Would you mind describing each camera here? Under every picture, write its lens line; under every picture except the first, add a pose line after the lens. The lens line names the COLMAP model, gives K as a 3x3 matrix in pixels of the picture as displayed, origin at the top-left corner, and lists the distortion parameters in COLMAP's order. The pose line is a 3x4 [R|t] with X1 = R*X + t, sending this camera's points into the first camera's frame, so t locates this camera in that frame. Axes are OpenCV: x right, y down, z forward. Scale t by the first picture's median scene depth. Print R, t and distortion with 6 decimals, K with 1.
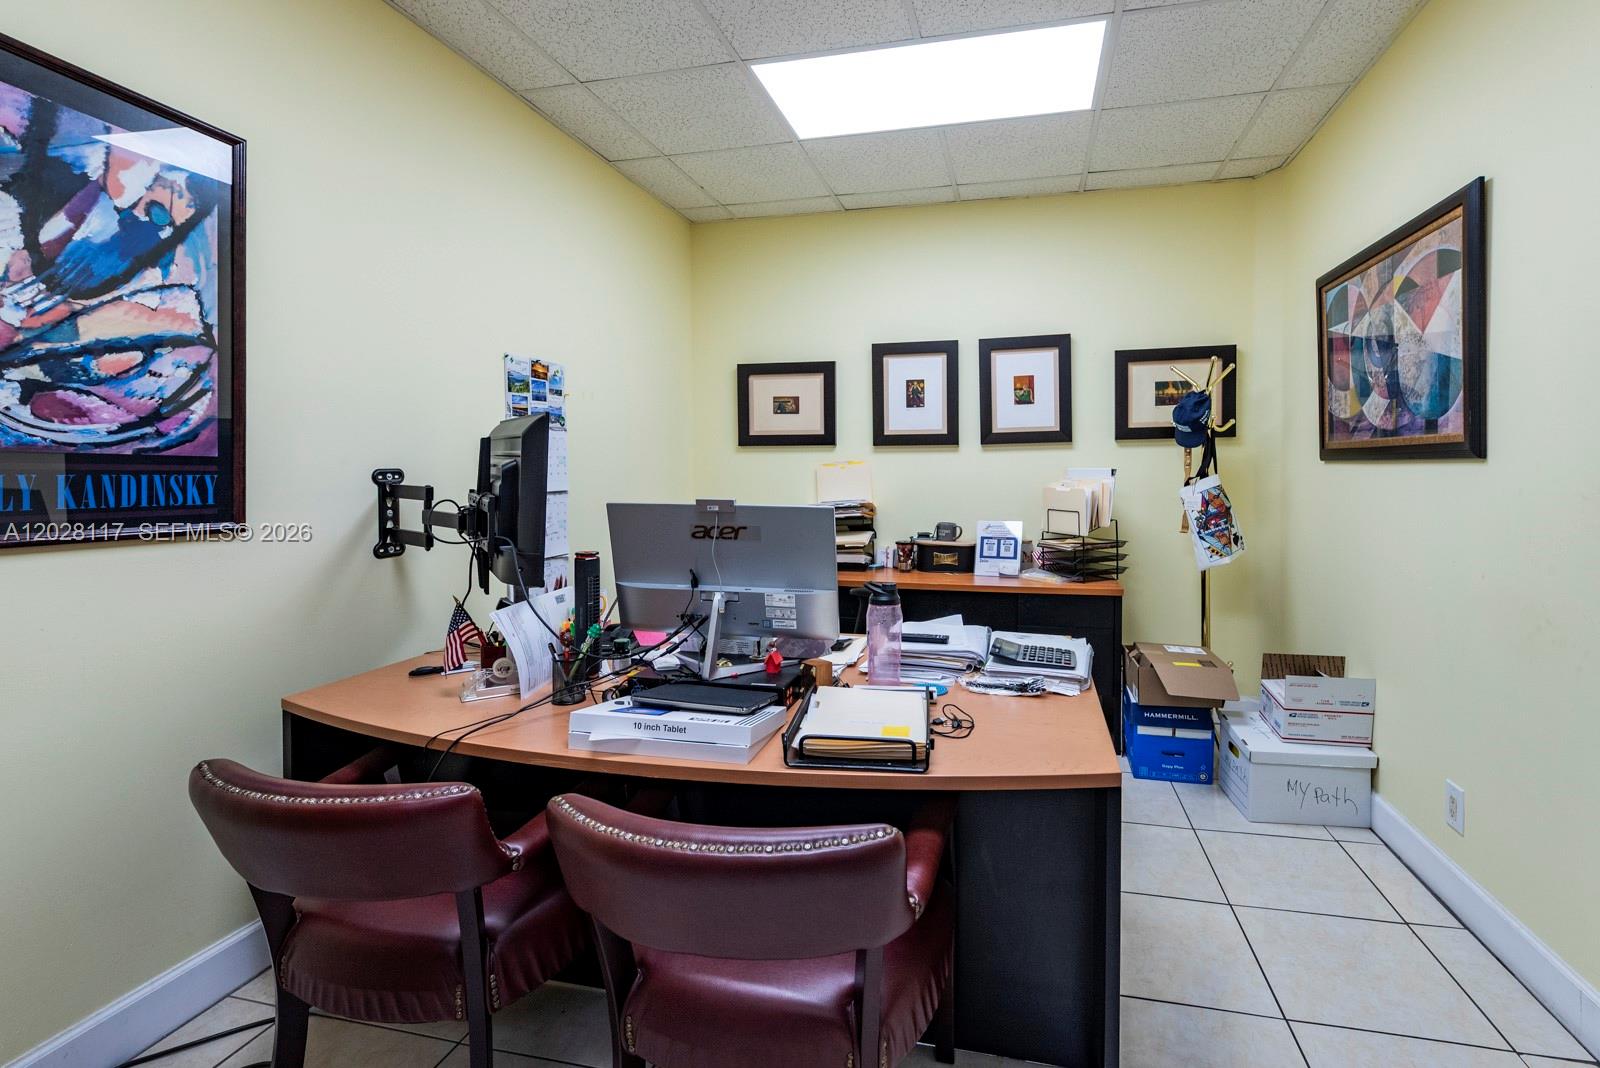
lens RADIAL K [[669.3, 0, 986.6], [0, 669.3, 475.2], [0, 0, 1]] dist [0.009370, -0.001521]
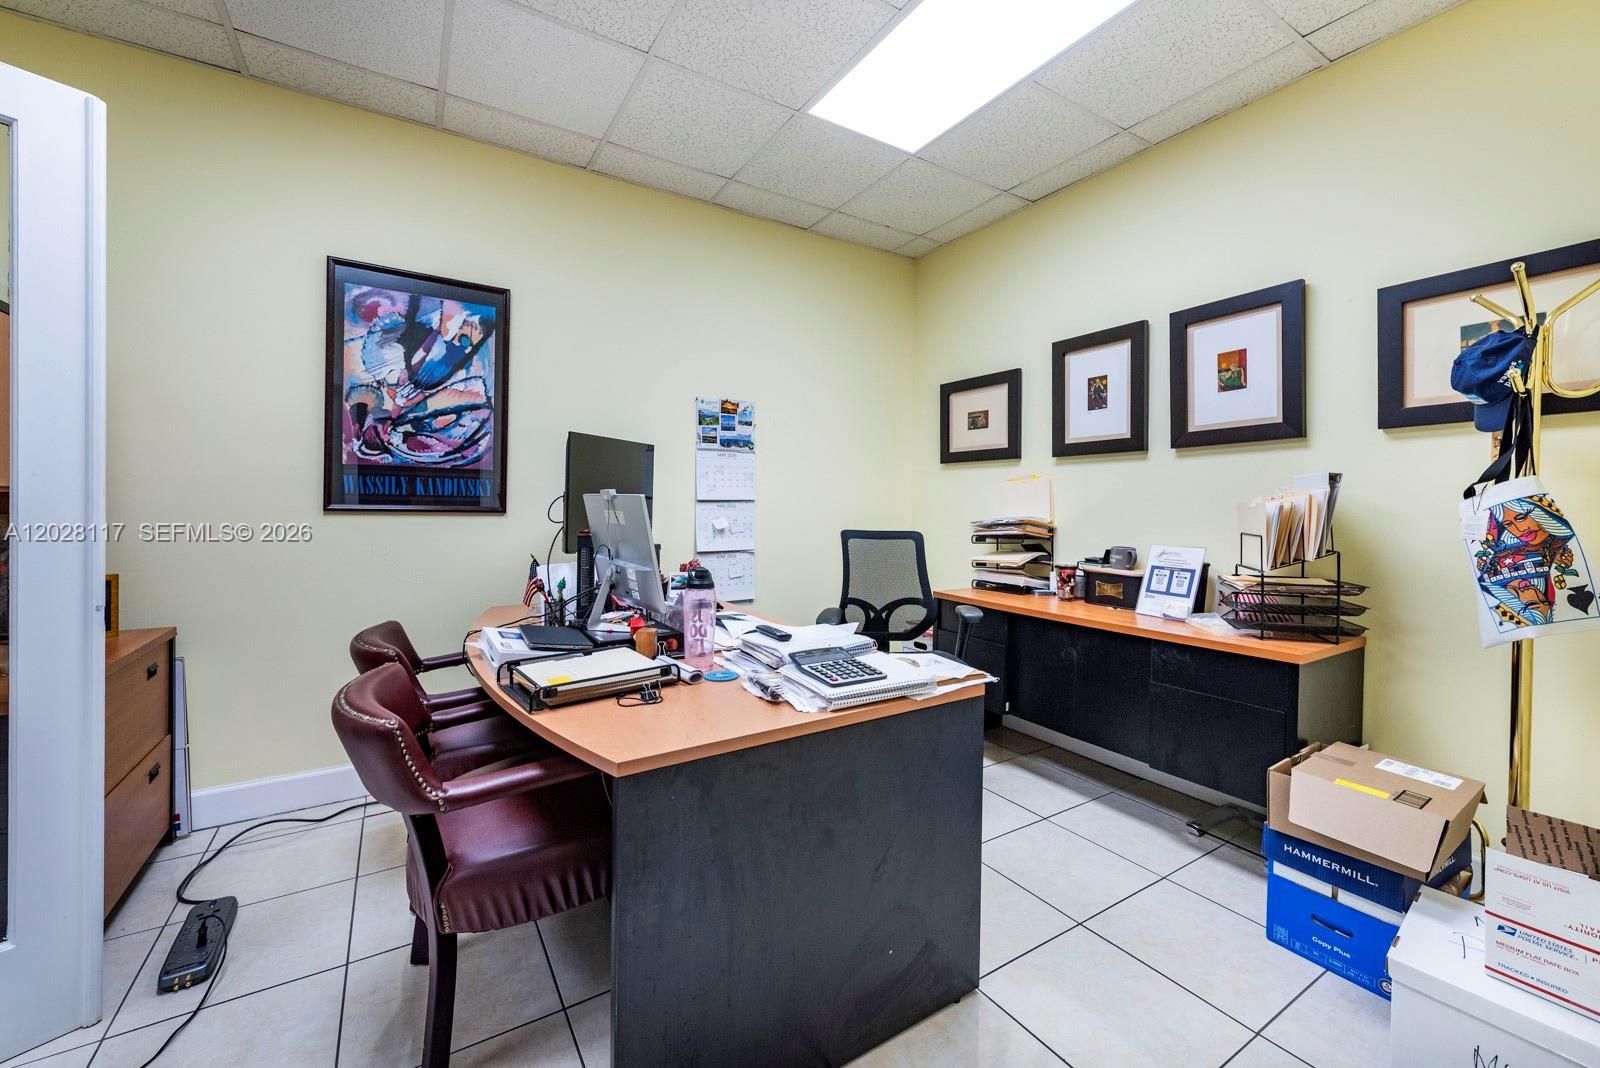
lens RADIAL K [[669.3, 0, 764.2], [0, 669.3, 498.0], [0, 0, 1]] dist [0.009370, -0.001521]
pose [[0.673931, 0.002642, -0.738789, 0.334973], [-0.007973, 0.999961, -0.003696, 0.024313], [0.738751, 0.008381, 0.673926, 0.169028]]
